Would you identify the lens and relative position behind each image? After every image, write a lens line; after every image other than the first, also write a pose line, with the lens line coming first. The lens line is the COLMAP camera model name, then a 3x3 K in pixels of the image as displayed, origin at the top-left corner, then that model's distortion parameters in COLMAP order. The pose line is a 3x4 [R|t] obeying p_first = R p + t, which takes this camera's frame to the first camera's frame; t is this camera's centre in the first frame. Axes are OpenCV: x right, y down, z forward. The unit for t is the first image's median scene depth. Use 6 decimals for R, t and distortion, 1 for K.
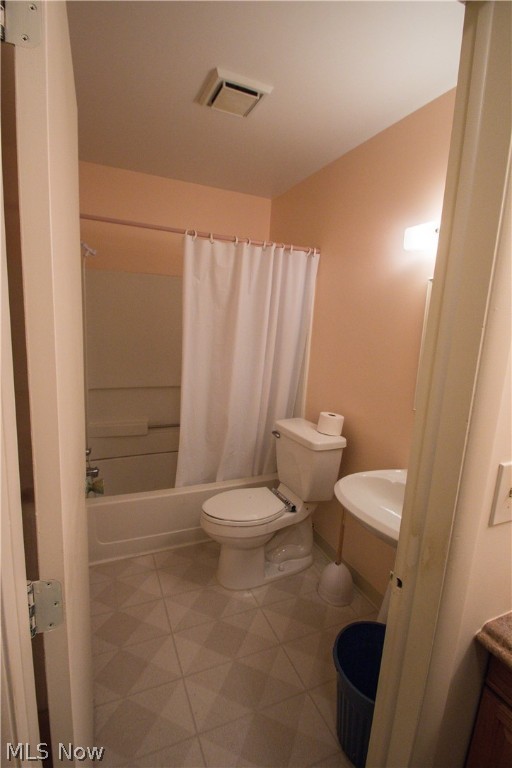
lens RADIAL K [[357.7, 0, 245.1], [0, 357.7, 373.6], [0, 0, 1]] dist [0.000122, -0.000942]
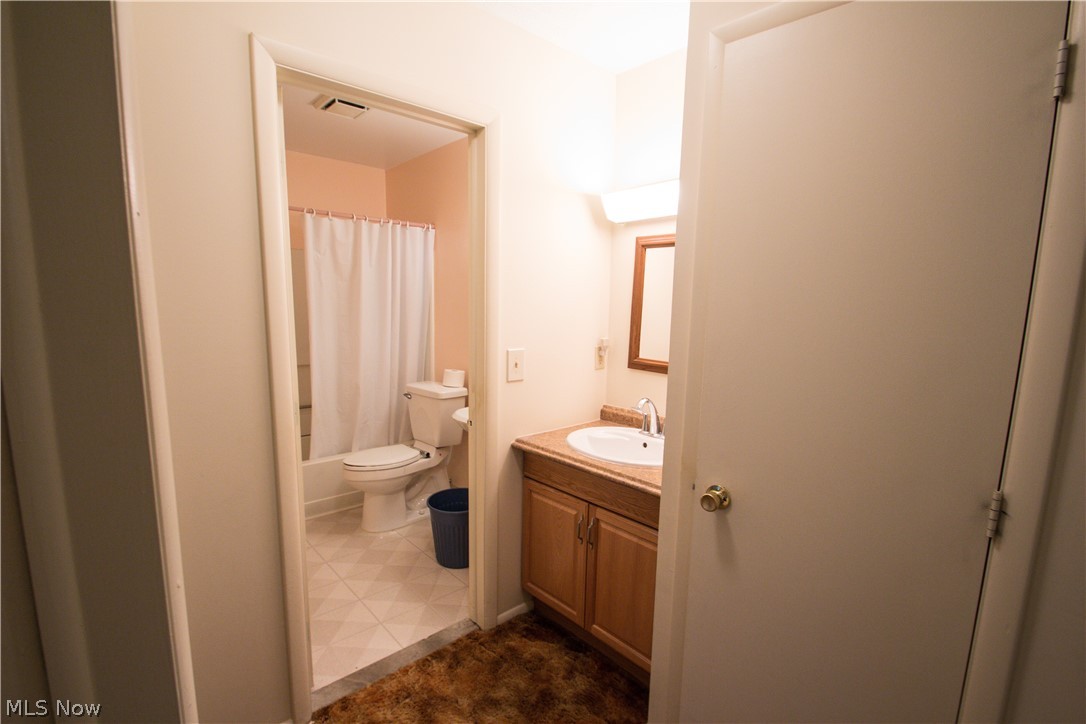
lens RADIAL K [[505.9, 0, 535.6], [0, 505.9, 377.5], [0, 0, 1]] dist [0.000122, -0.000942]
pose [[0.946893, -0.081038, 0.311171, -0.020316], [0.078975, 0.996691, 0.019246, 0.124796], [-0.311701, 0.006351, 0.950159, -0.624713]]
